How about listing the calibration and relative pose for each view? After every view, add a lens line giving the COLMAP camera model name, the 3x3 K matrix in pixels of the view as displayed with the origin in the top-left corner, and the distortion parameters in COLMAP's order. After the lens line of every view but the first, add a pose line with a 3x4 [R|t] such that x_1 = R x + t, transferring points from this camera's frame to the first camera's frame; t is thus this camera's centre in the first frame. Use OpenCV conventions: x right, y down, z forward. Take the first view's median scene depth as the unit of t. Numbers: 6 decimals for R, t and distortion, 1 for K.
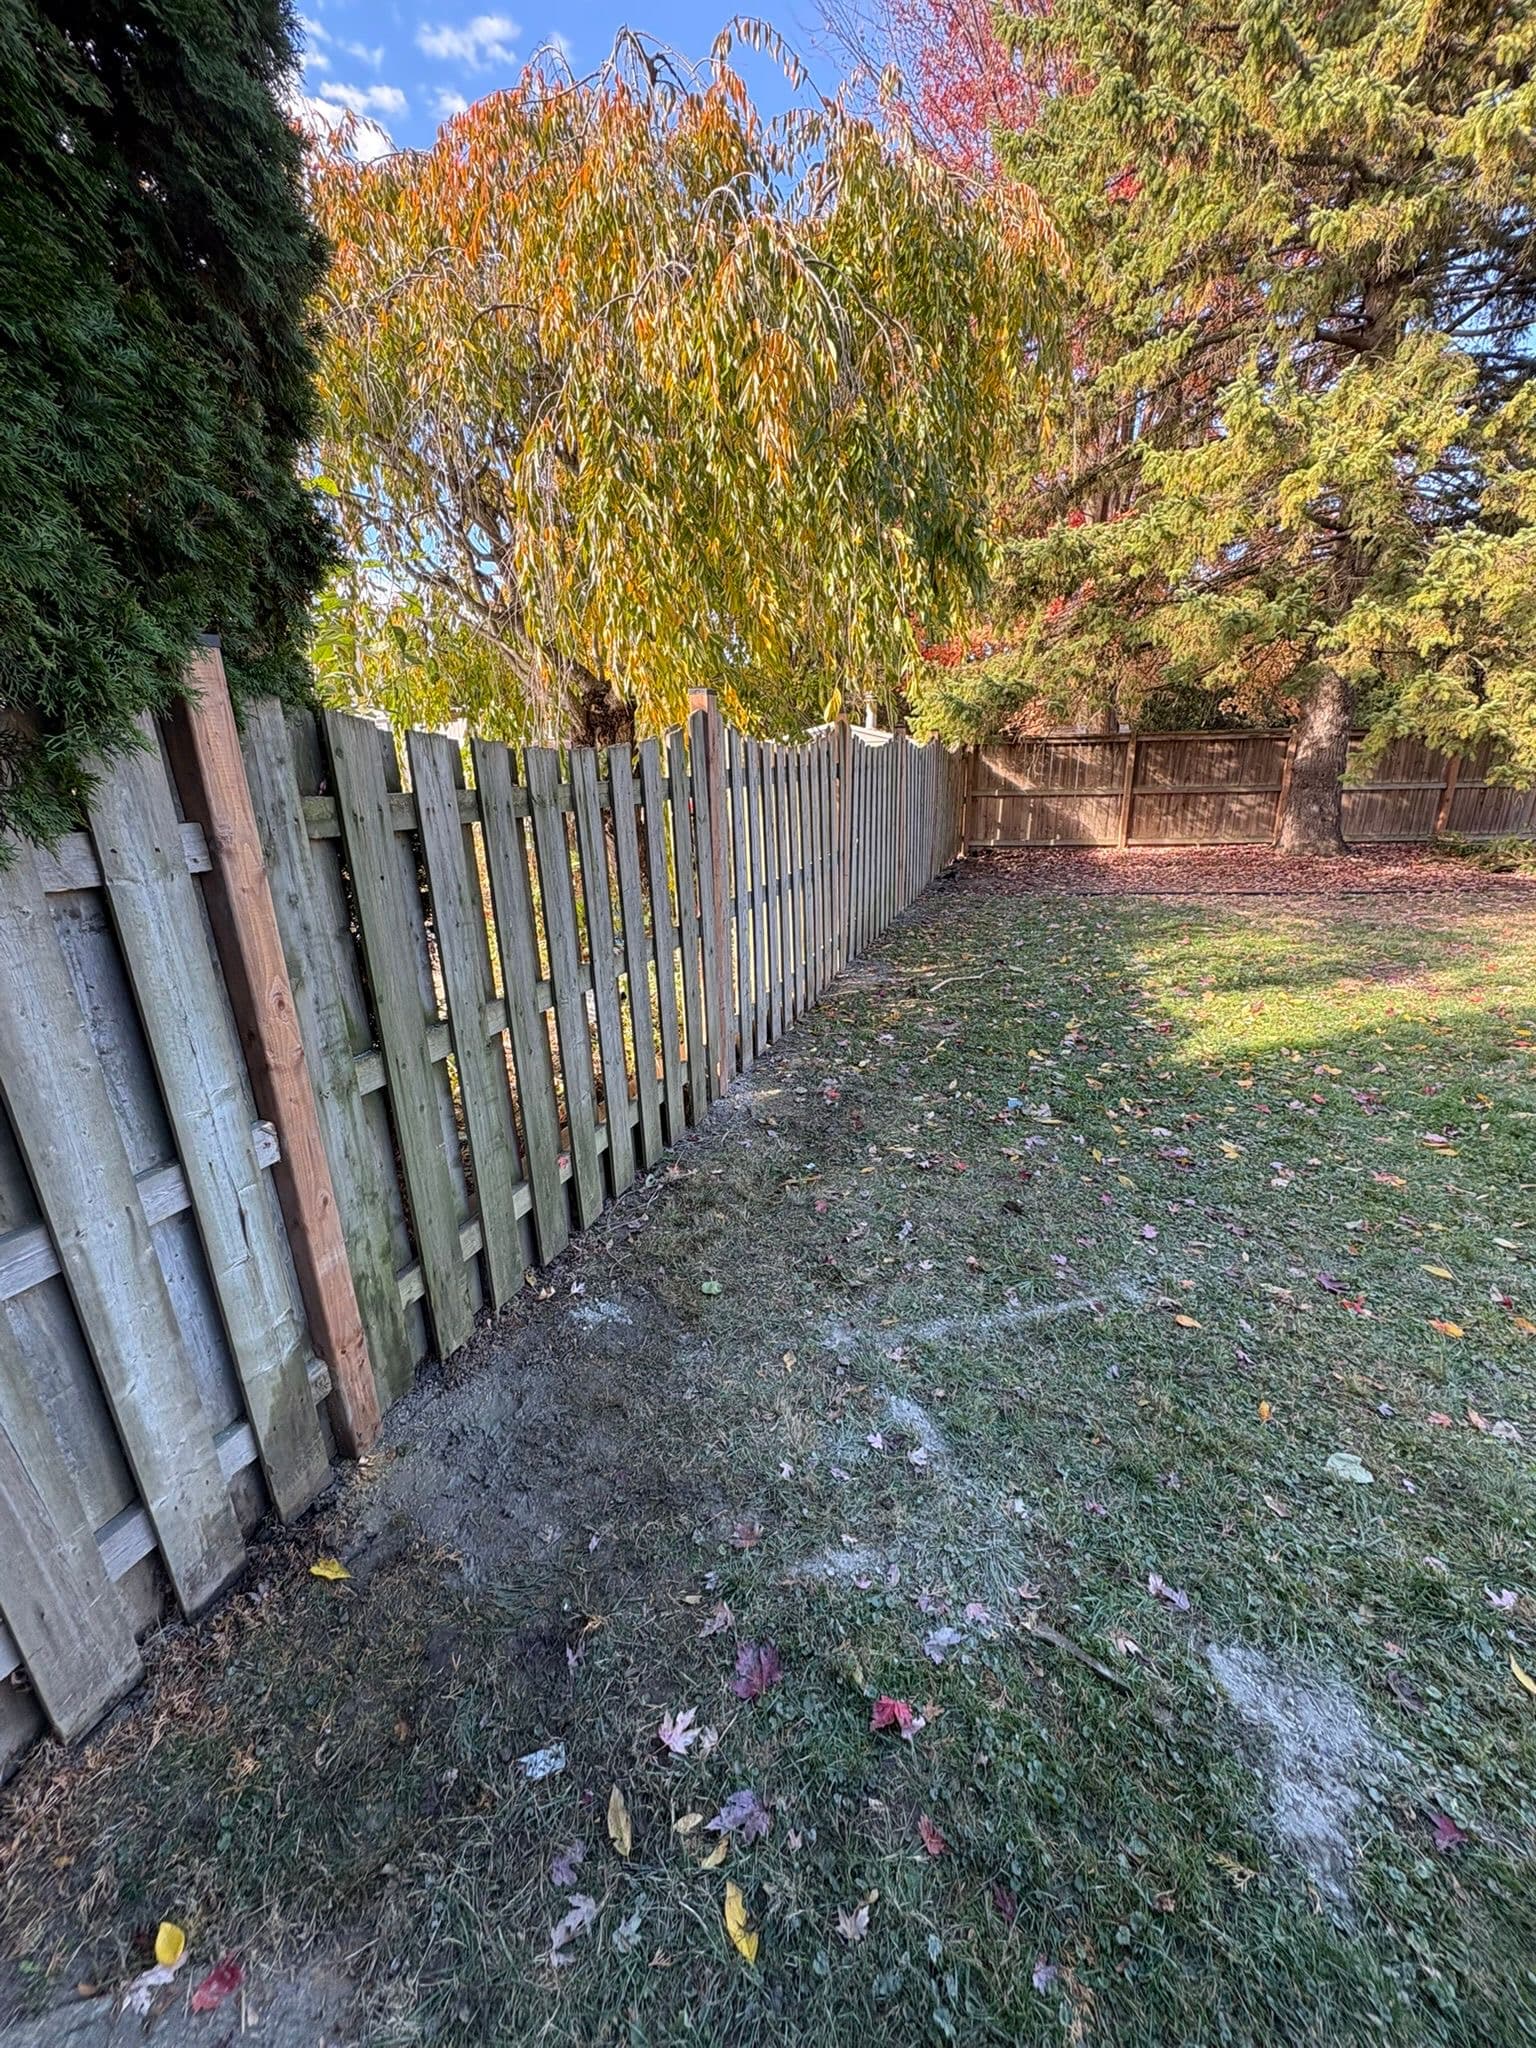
lens RADIAL K [[802.4, 0, 770.9], [0, 802.4, 1022.6], [0, 0, 1]] dist [-0.003023, -0.000205]
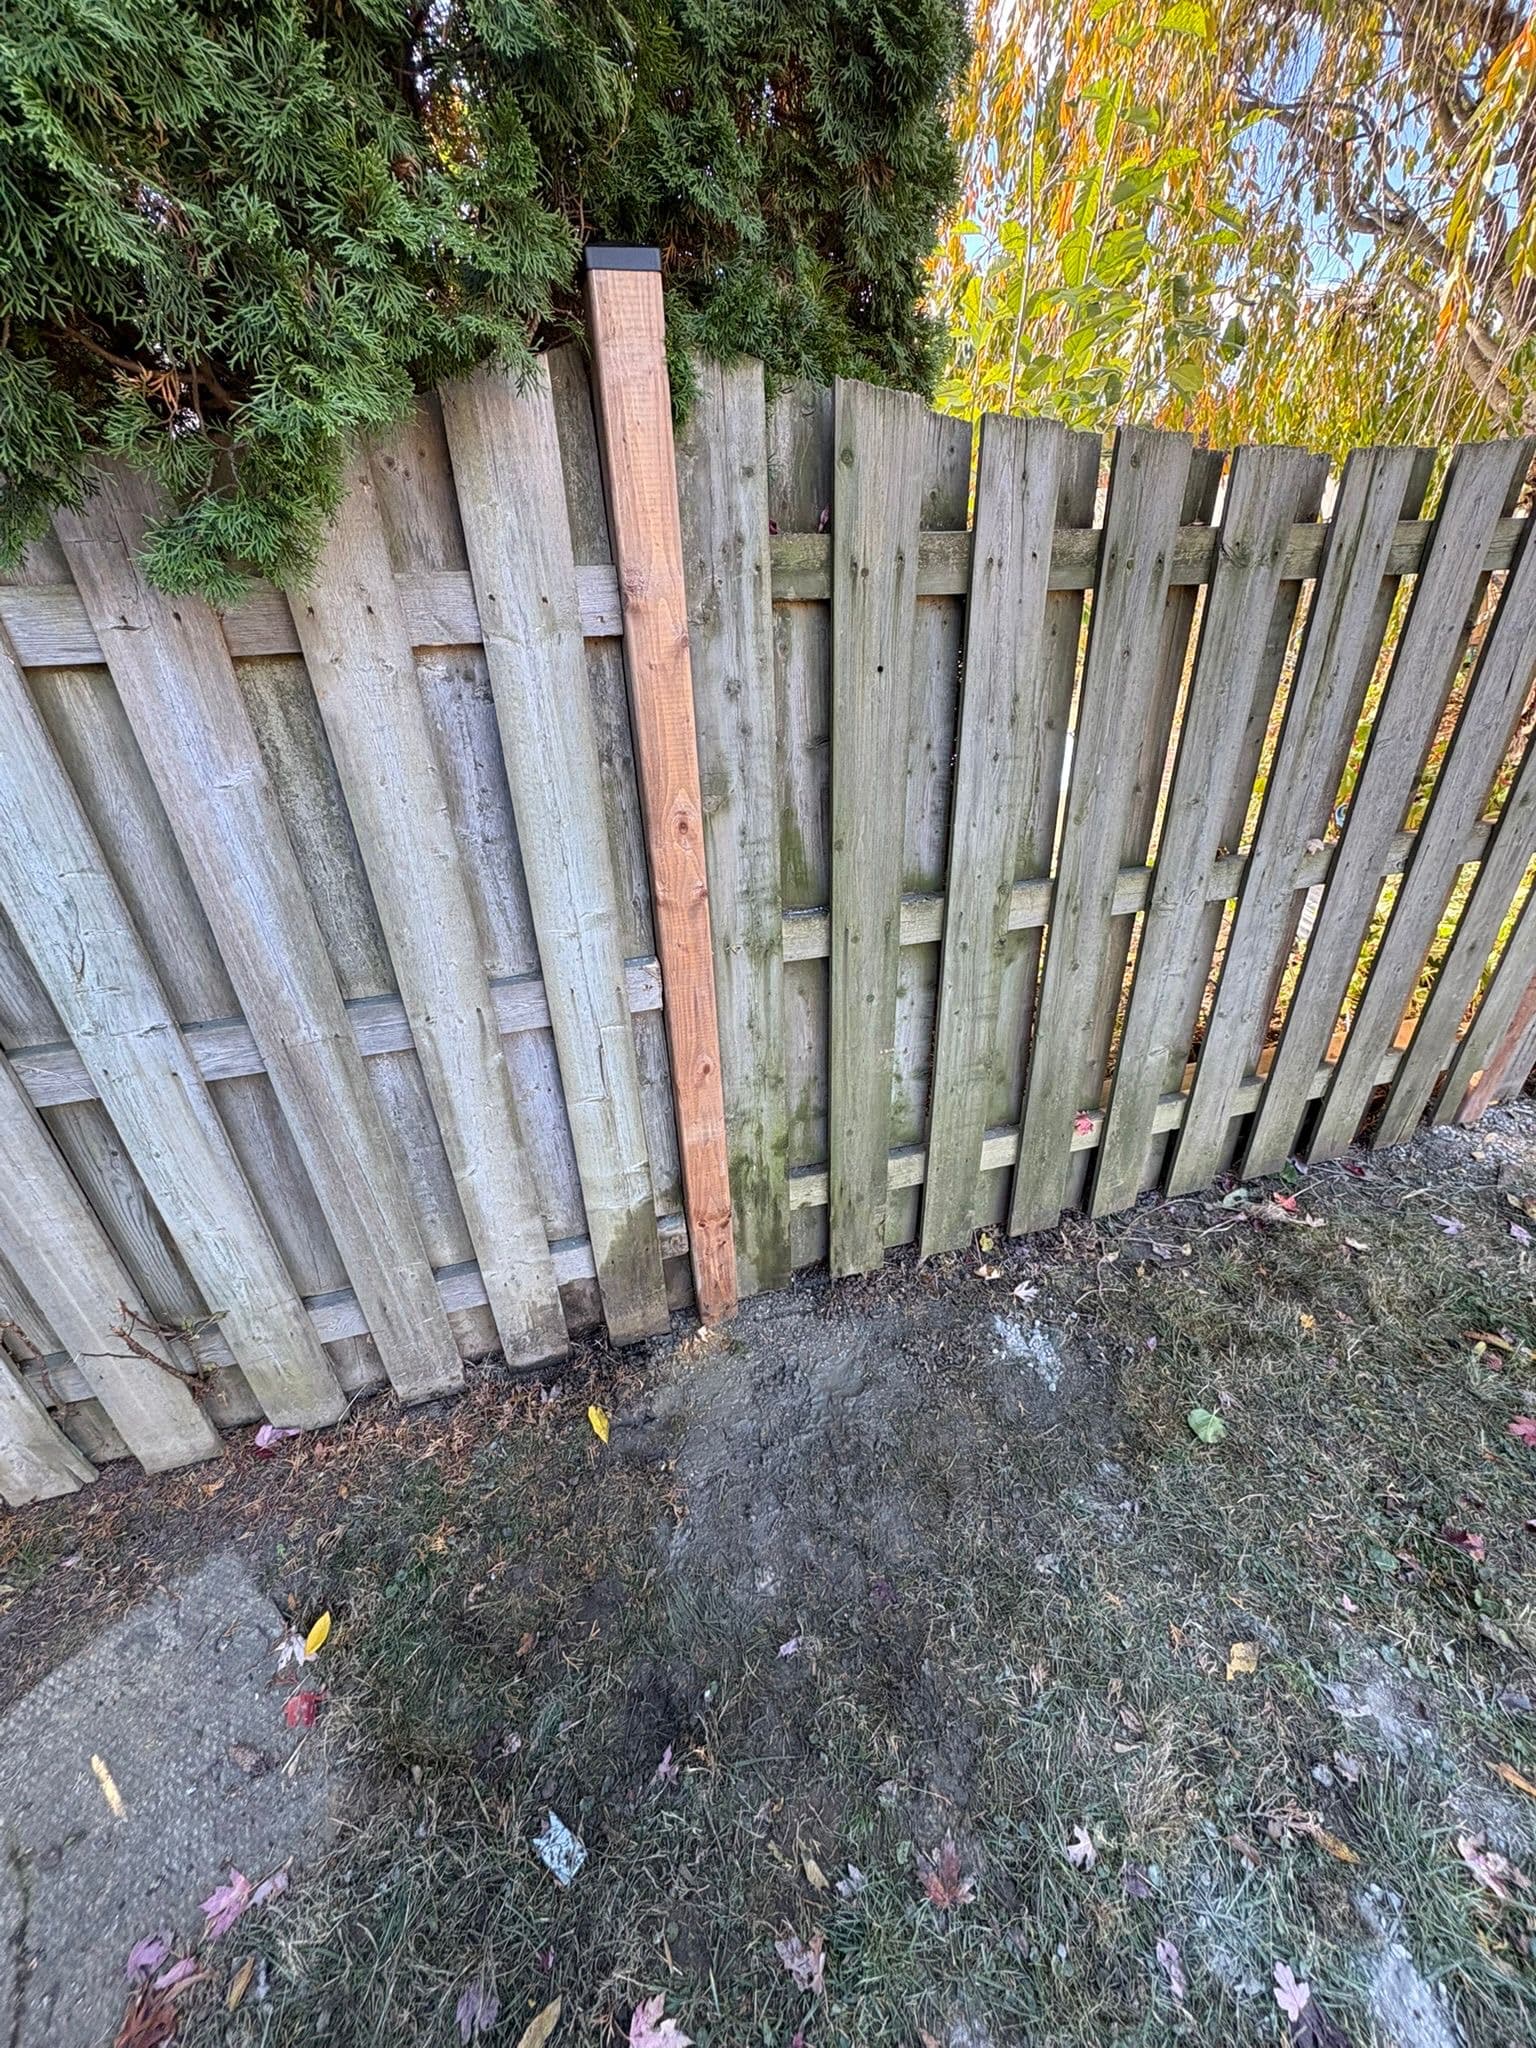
lens RADIAL K [[802.4, 0, 769.5], [0, 802.4, 1027.1], [0, 0, 1]] dist [-0.003023, -0.000205]
pose [[0.590122, 0.391817, -0.705858, 0.060586], [-0.228612, 0.919644, 0.319361, -0.100059], [0.774269, -0.027094, 0.632276, 0.503086]]
